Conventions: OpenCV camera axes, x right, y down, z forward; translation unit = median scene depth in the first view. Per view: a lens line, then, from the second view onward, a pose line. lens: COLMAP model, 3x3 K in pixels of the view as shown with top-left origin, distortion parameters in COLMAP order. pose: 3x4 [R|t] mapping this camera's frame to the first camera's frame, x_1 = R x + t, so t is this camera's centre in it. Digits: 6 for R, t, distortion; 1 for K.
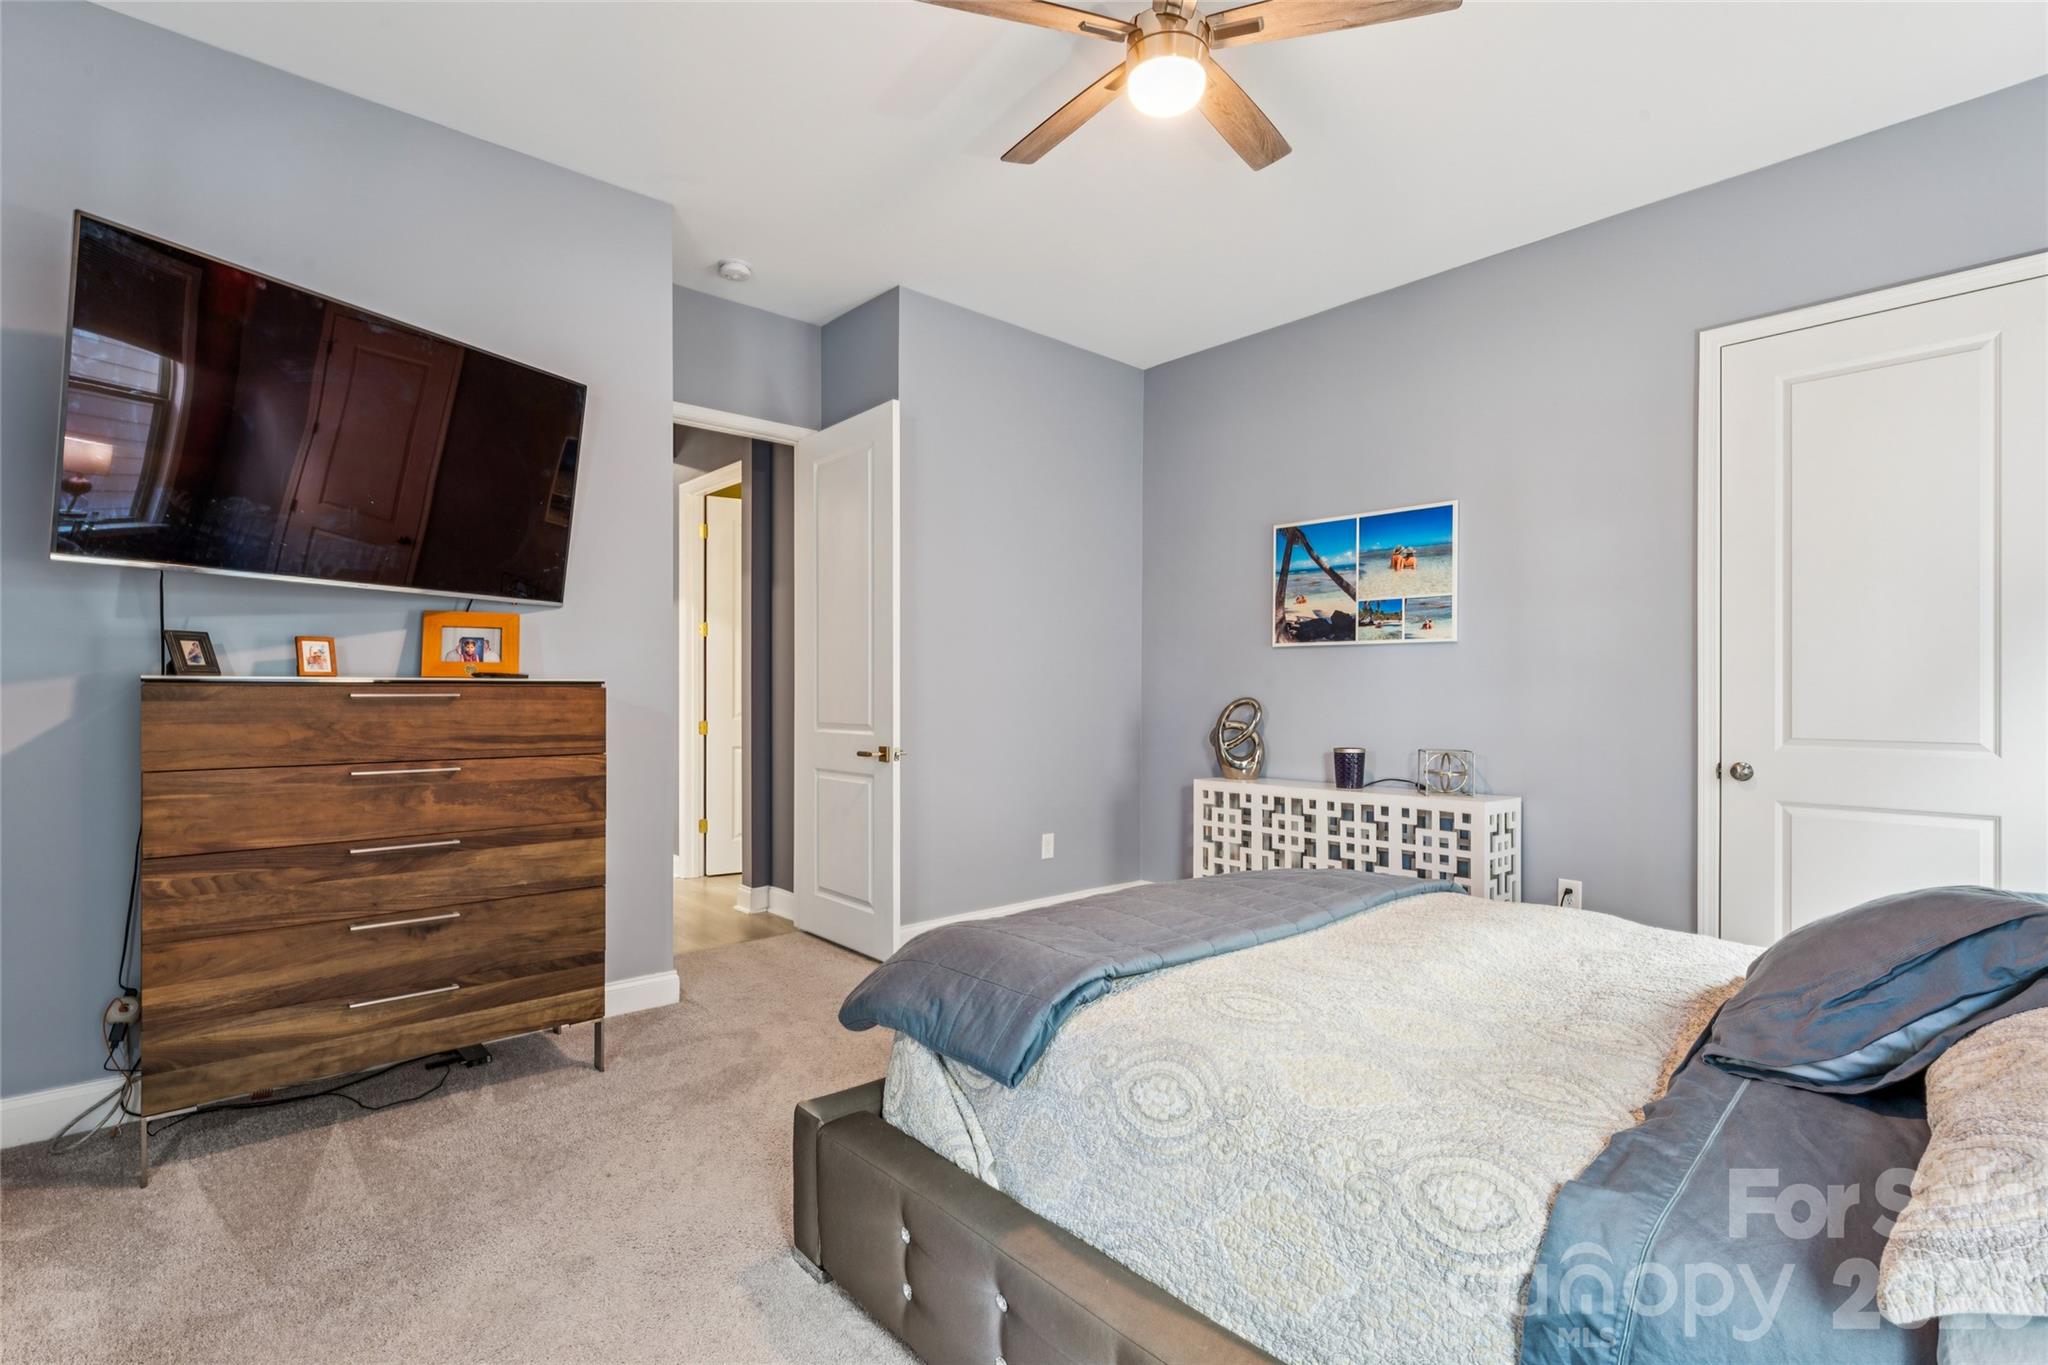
lens RADIAL K [[962.1, 0, 1027.2], [0, 962.1, 700.6], [0, 0, 1]] dist [0.001266, -0.000284]
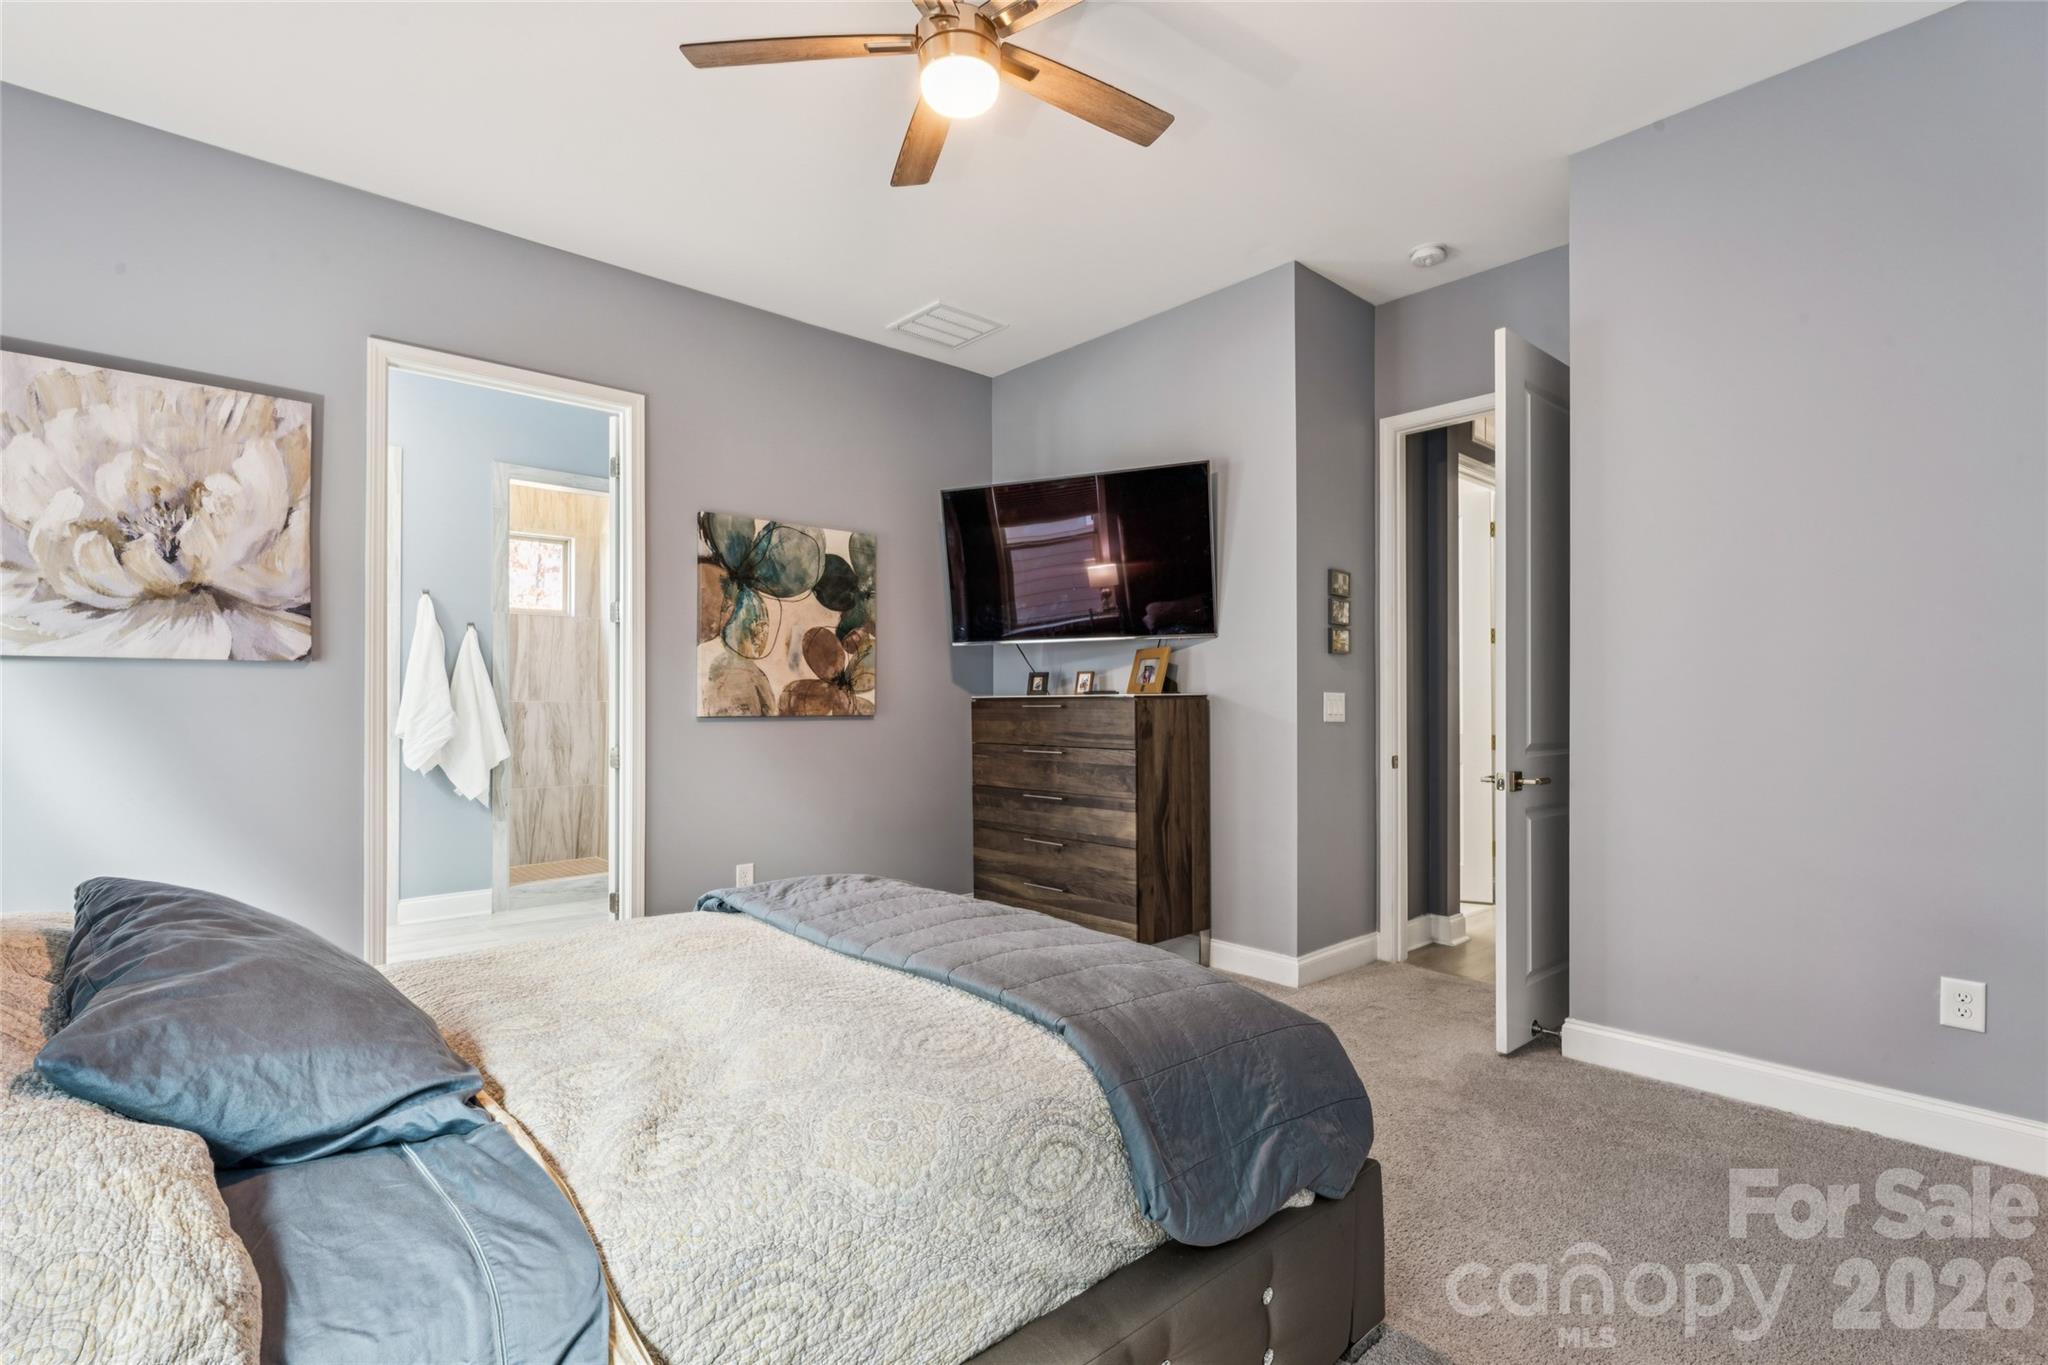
lens RADIAL K [[962.1, 0, 1027.2], [0, 962.1, 700.6], [0, 0, 1]] dist [0.001266, -0.000284]
pose [[0.013650, -0.010202, -0.999855, 0.928296], [-0.011991, 0.999874, -0.010365, 0.003555], [0.999835, 0.012130, 0.013526, 0.872264]]
